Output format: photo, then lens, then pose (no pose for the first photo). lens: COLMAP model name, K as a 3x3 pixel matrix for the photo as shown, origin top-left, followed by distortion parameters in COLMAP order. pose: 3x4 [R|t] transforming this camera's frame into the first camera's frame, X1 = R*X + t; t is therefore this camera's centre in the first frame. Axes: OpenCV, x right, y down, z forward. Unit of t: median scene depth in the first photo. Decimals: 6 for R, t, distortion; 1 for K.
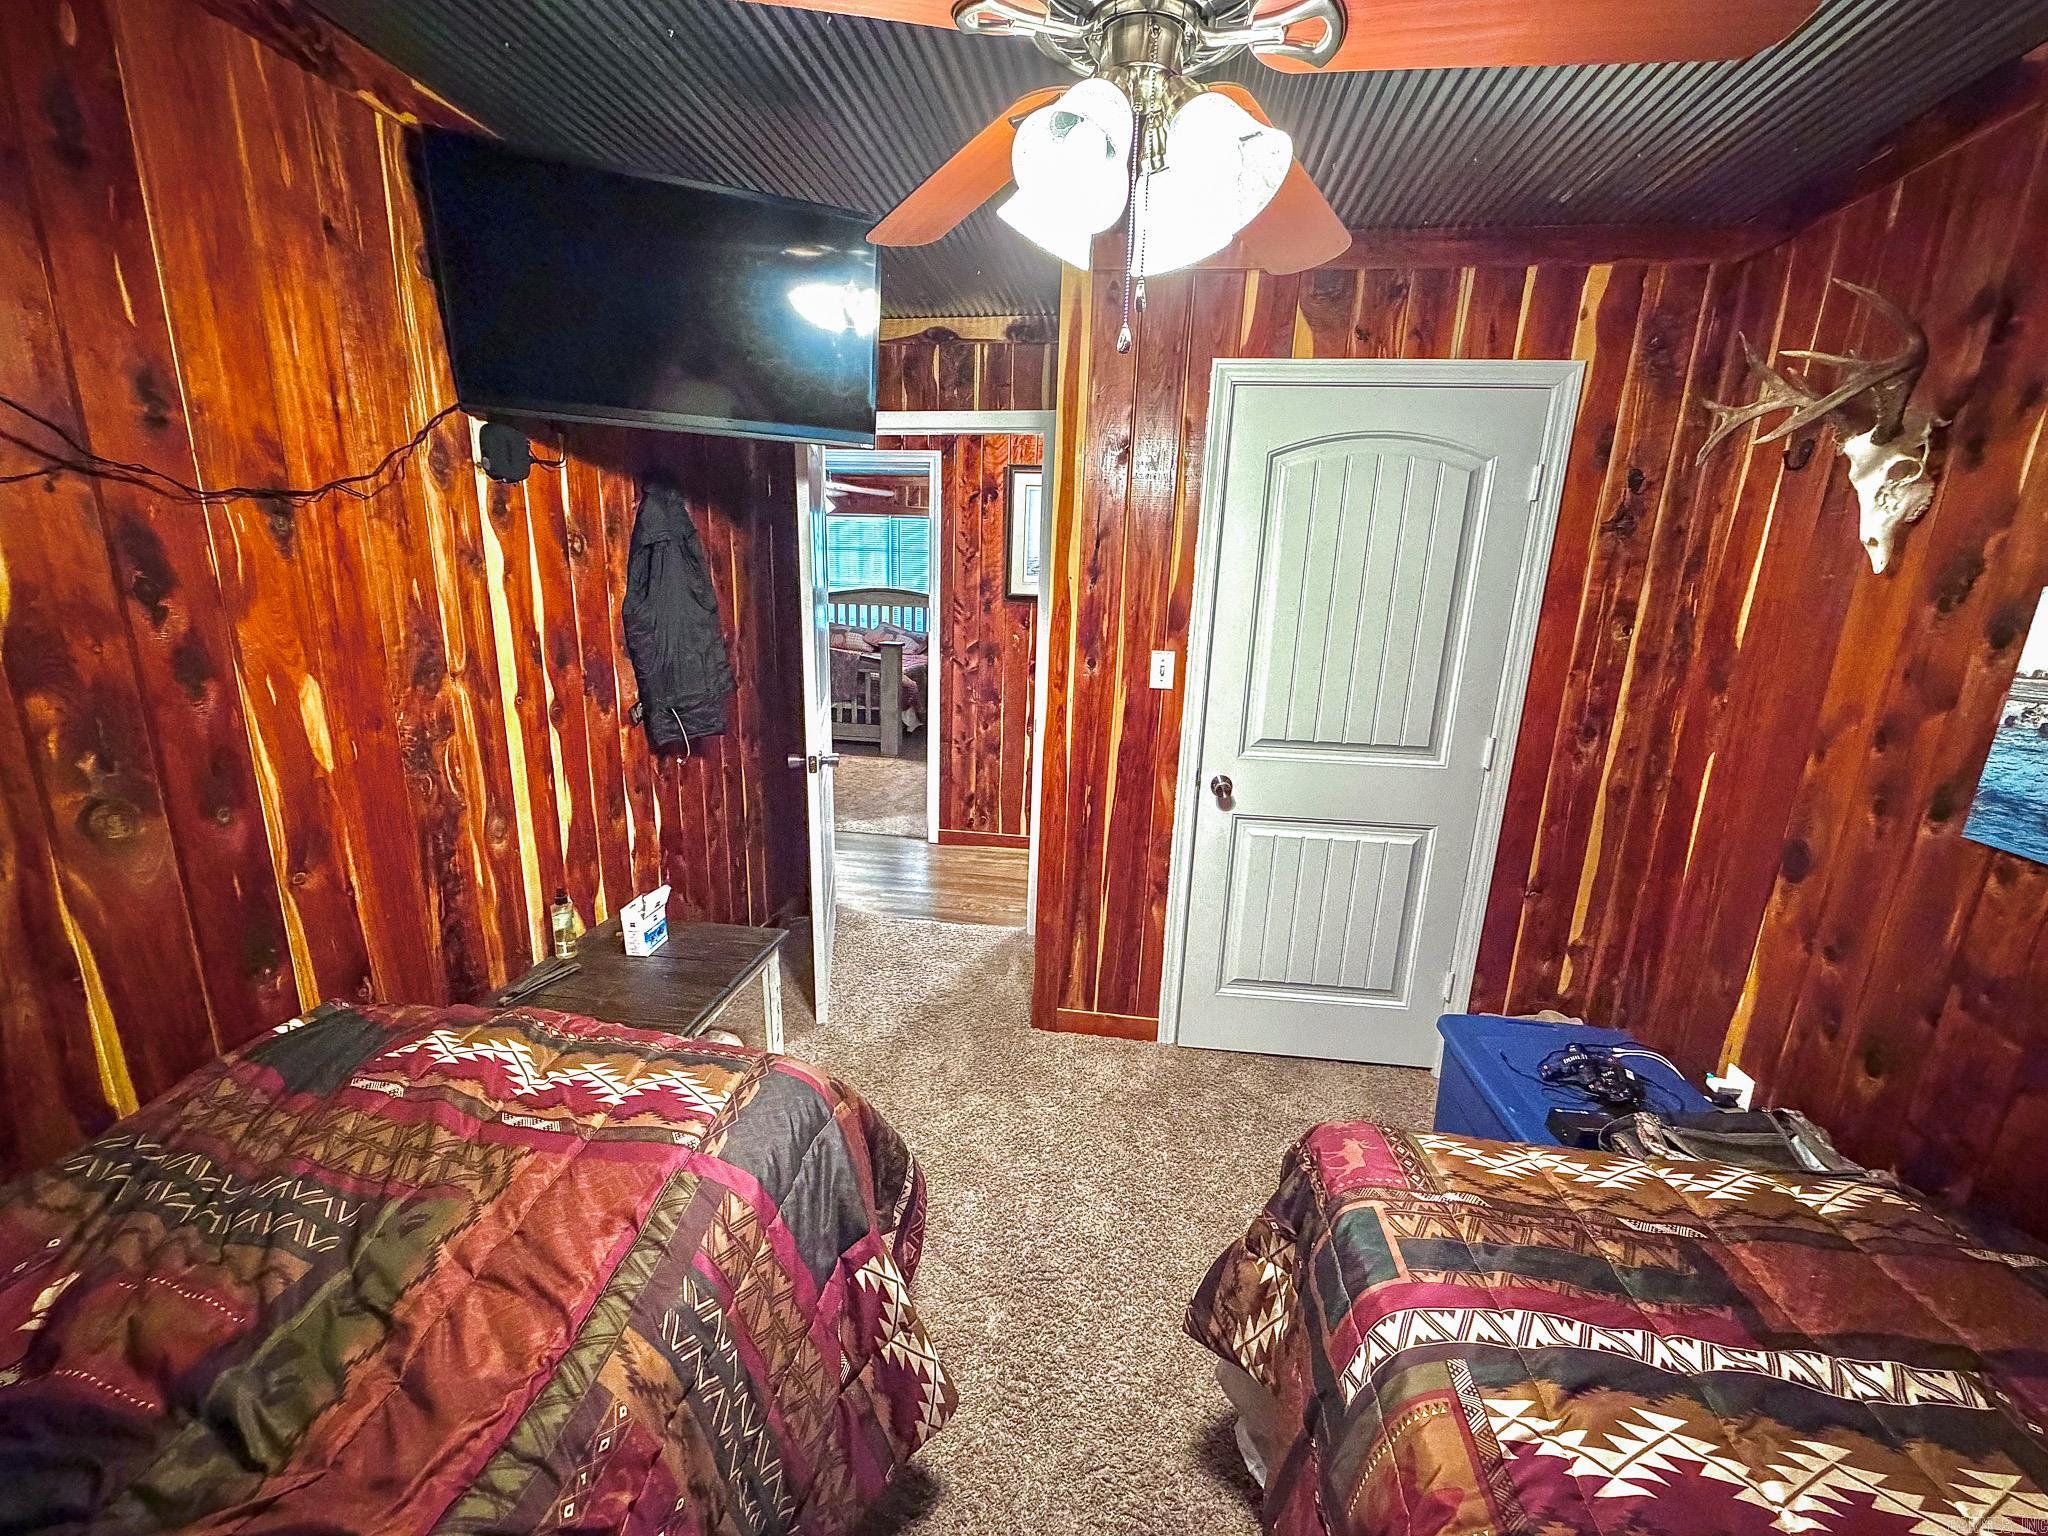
lens RADIAL K [[818.1, 0, 1030.6], [0, 818.1, 768.1], [0, 0, 1]] dist [0.000763, -0.000410]
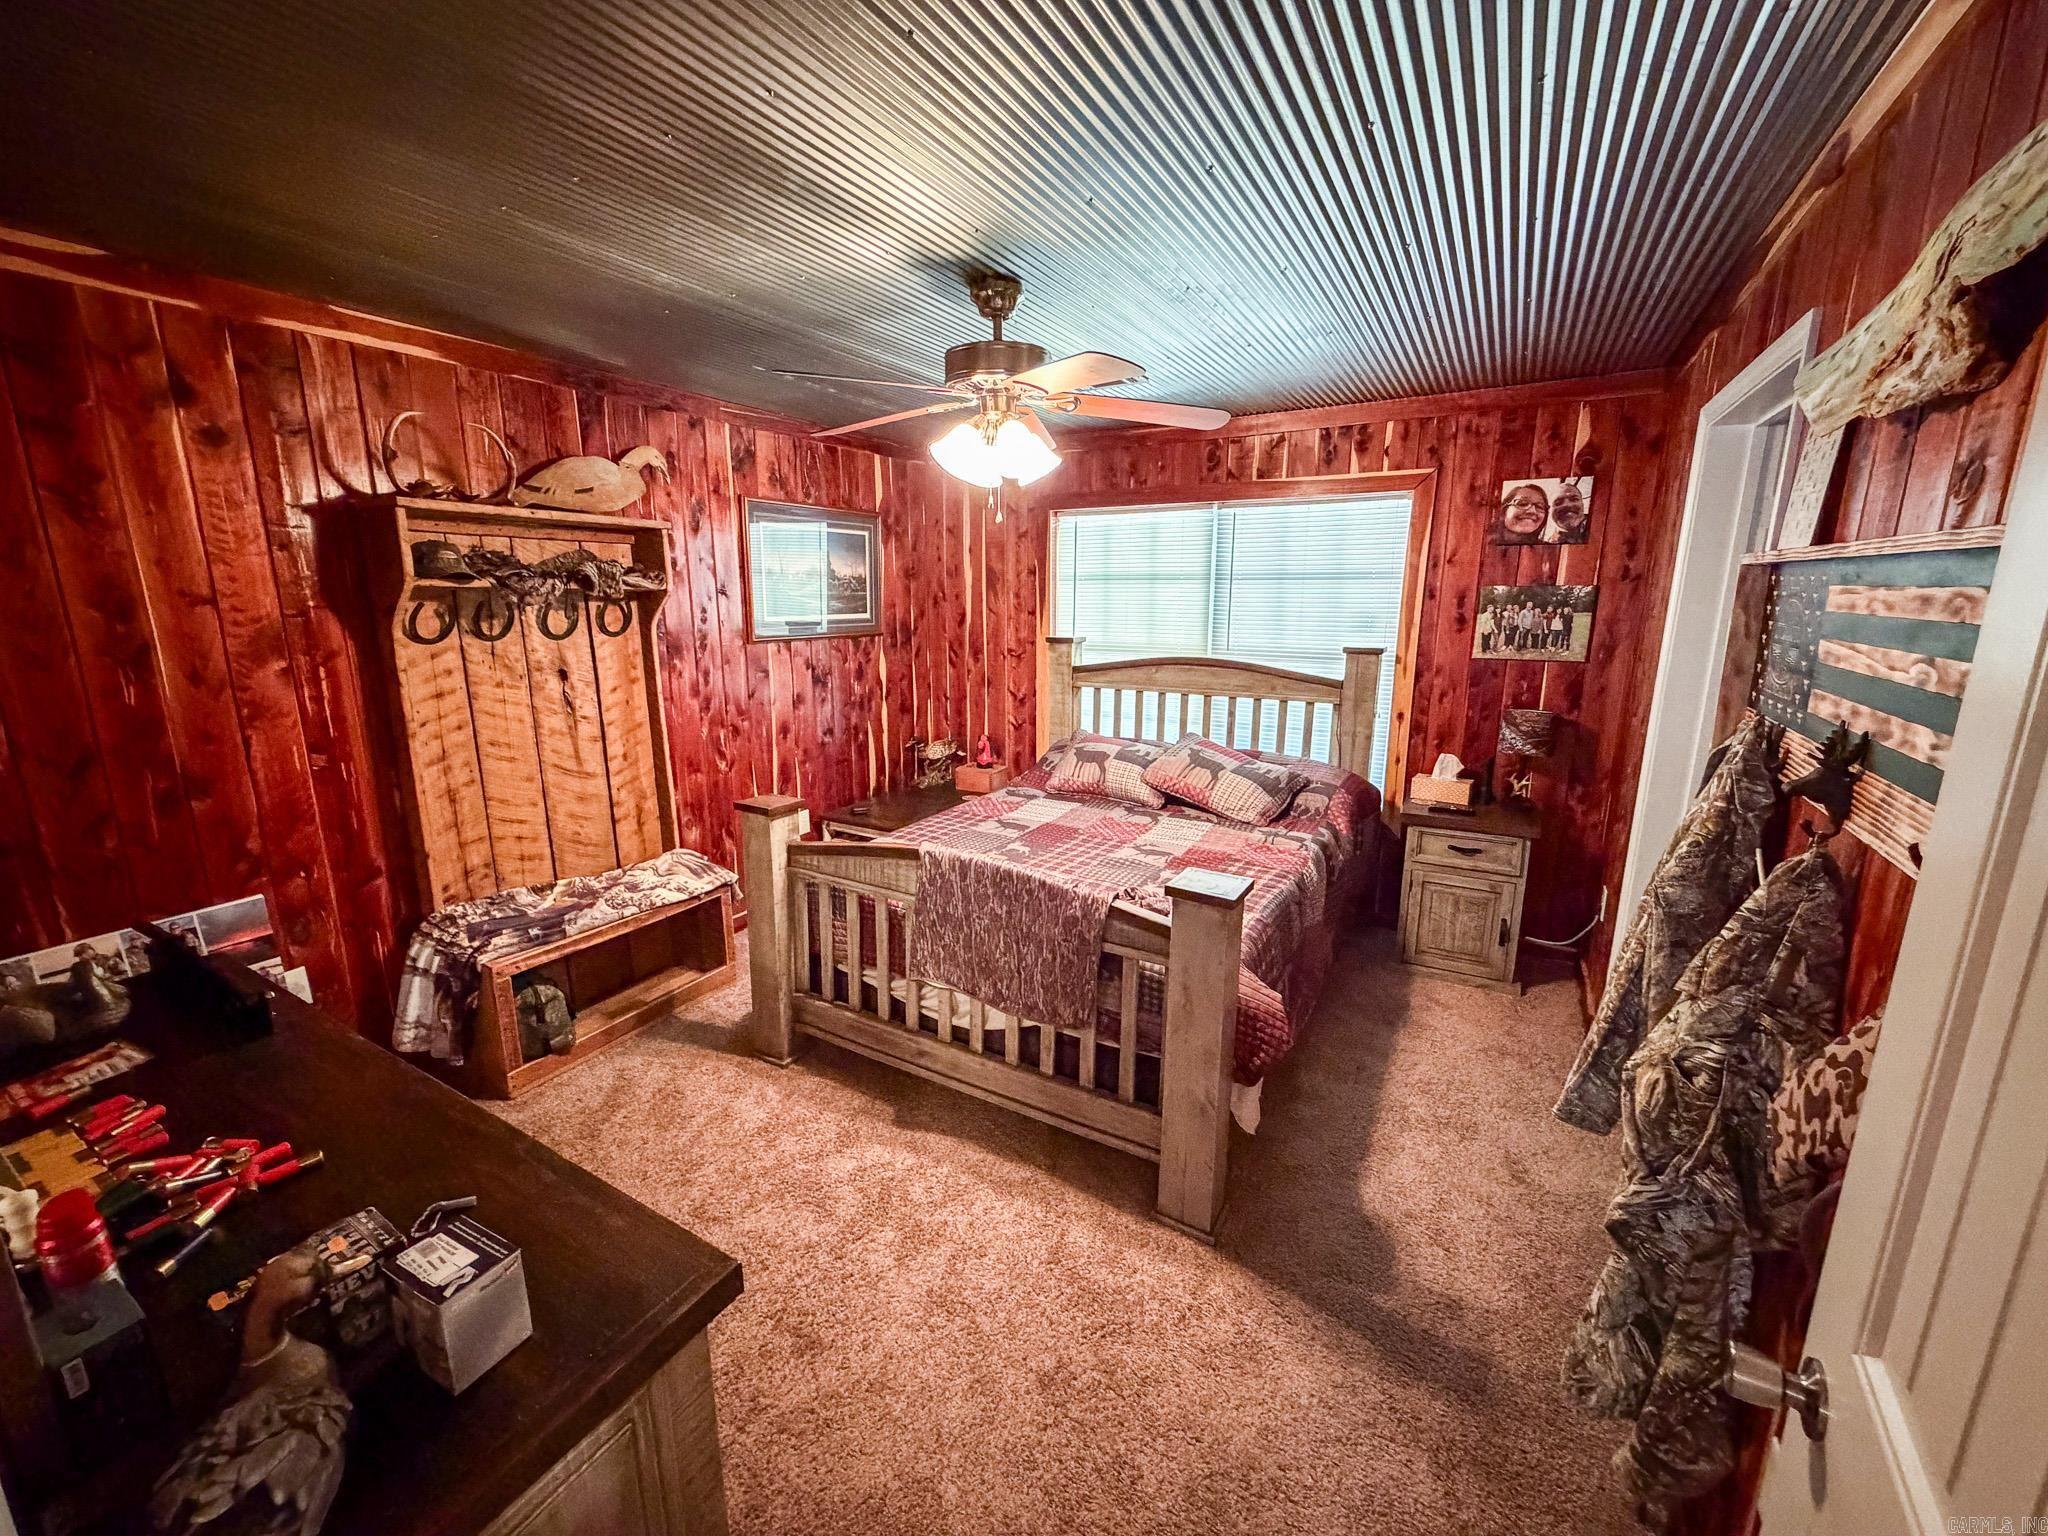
lens RADIAL K [[818.1, 0, 1022.5], [0, 818.1, 767.4], [0, 0, 1]] dist [0.000763, -0.000410]
pose [[0.928369, 0.044411, -0.368997, -0.101868], [-0.056523, 0.998157, -0.022073, -0.150847], [0.367336, 0.041348, 0.929169, 0.568025]]
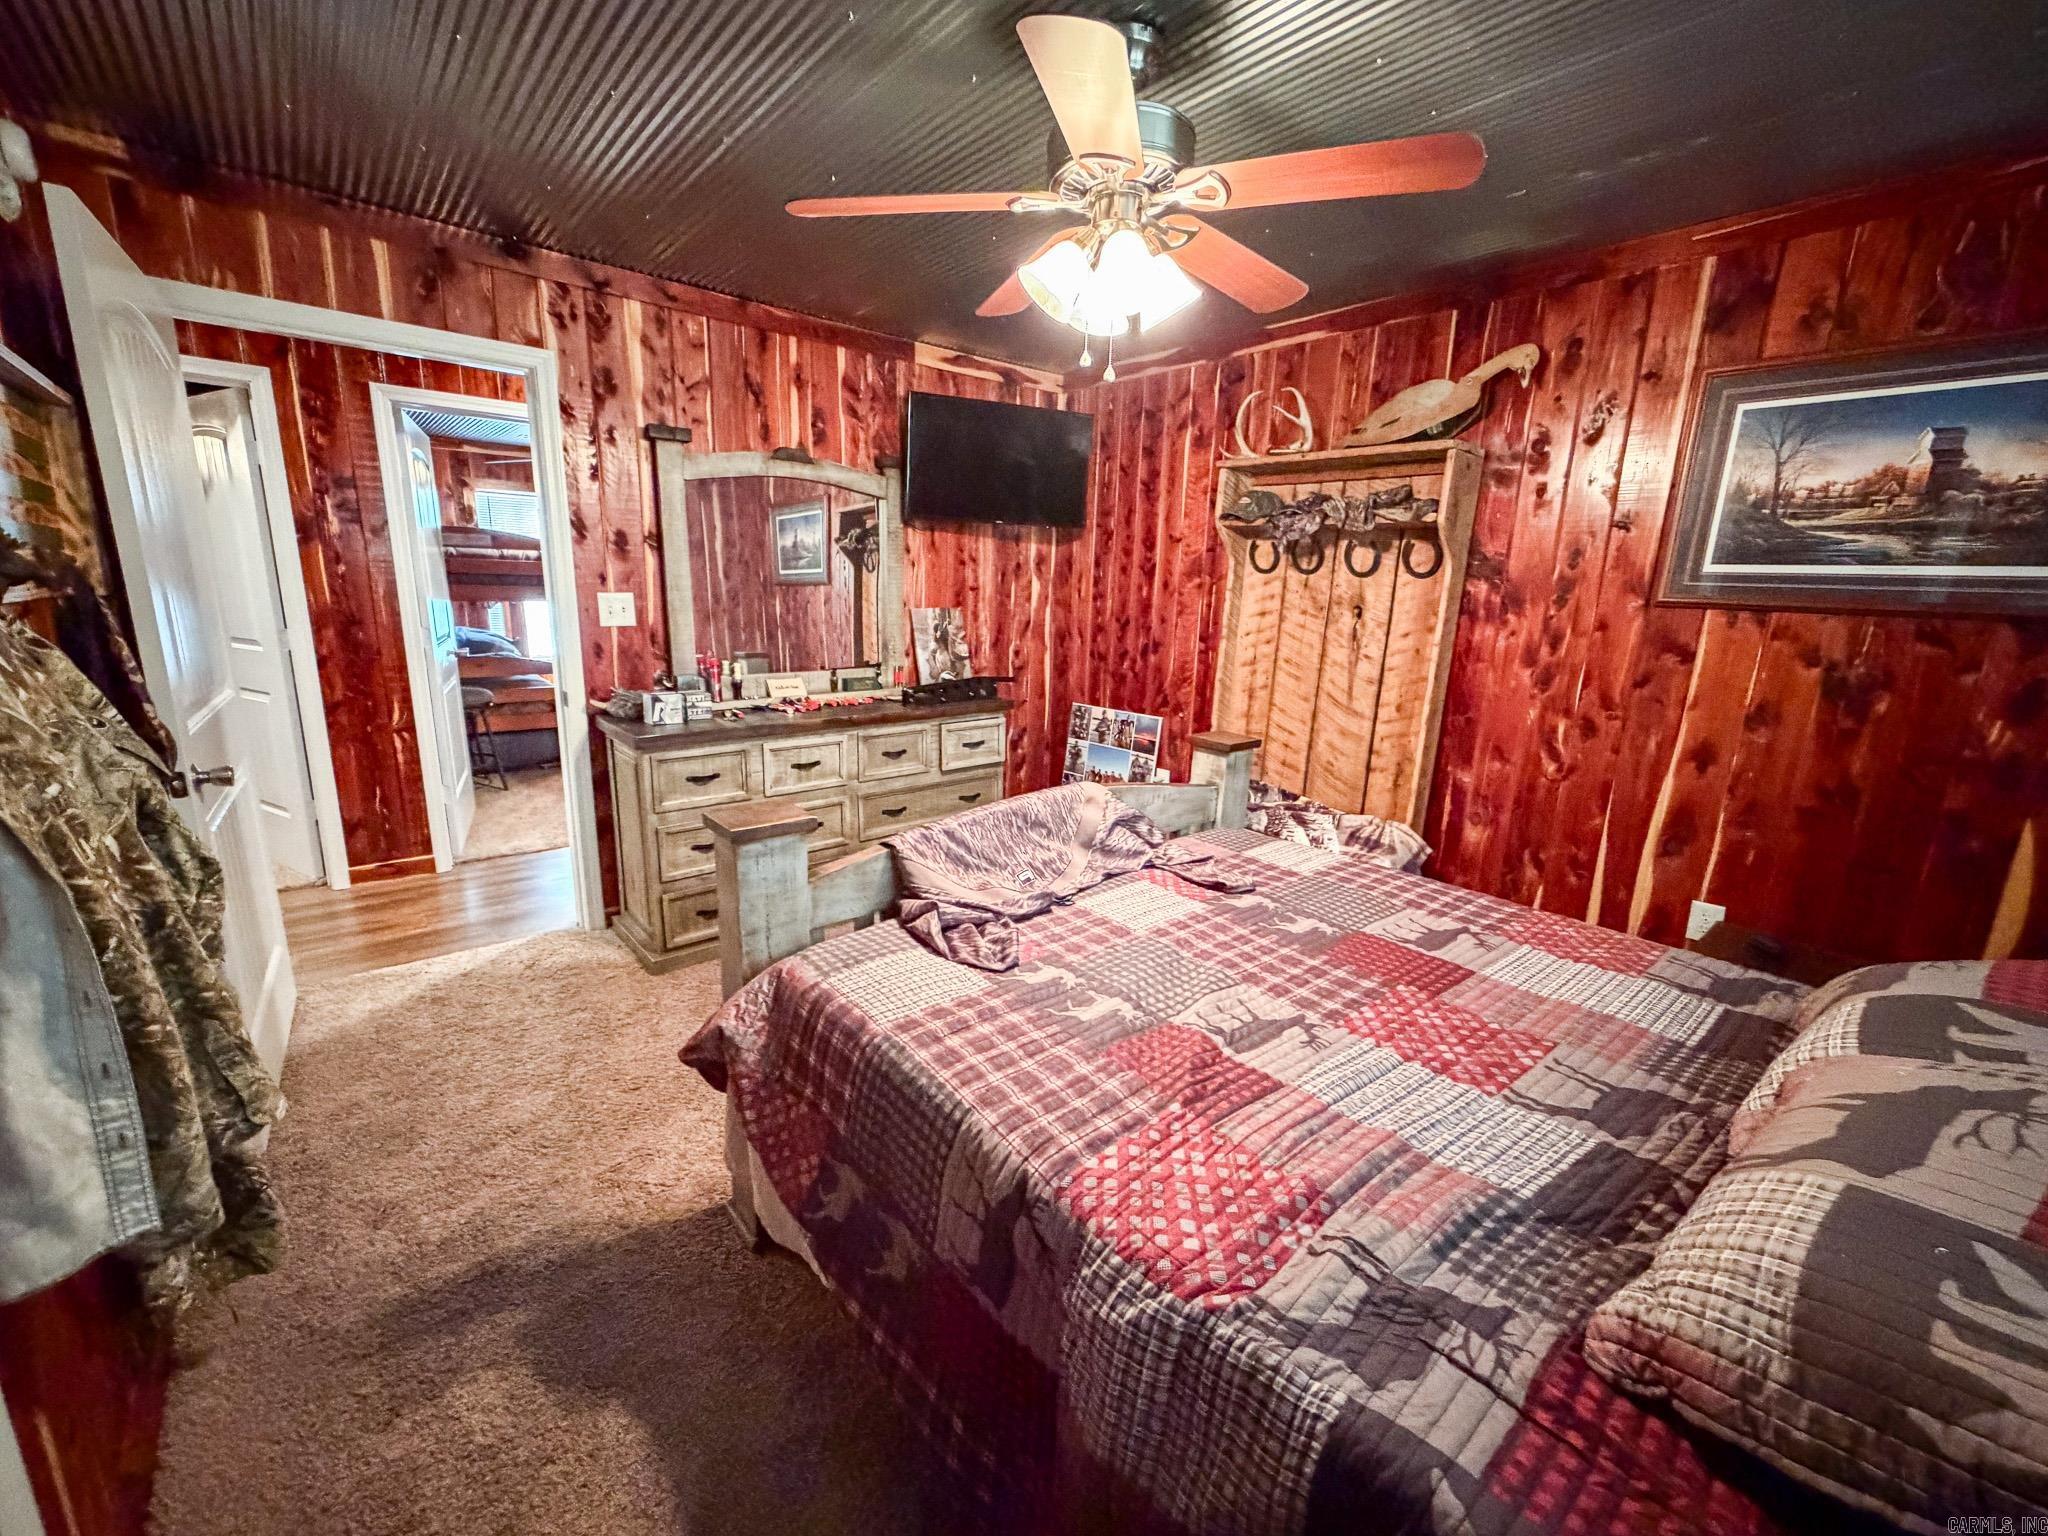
lens RADIAL K [[818.1, 0, 1020.4], [0, 818.1, 771.1], [0, 0, 1]] dist [0.000763, -0.000410]
pose [[-0.651816, 0.118848, -0.749007, -0.030683], [-0.231321, 0.909421, 0.345607, -0.219626], [0.722237, 0.398533, -0.565283, 0.981852]]
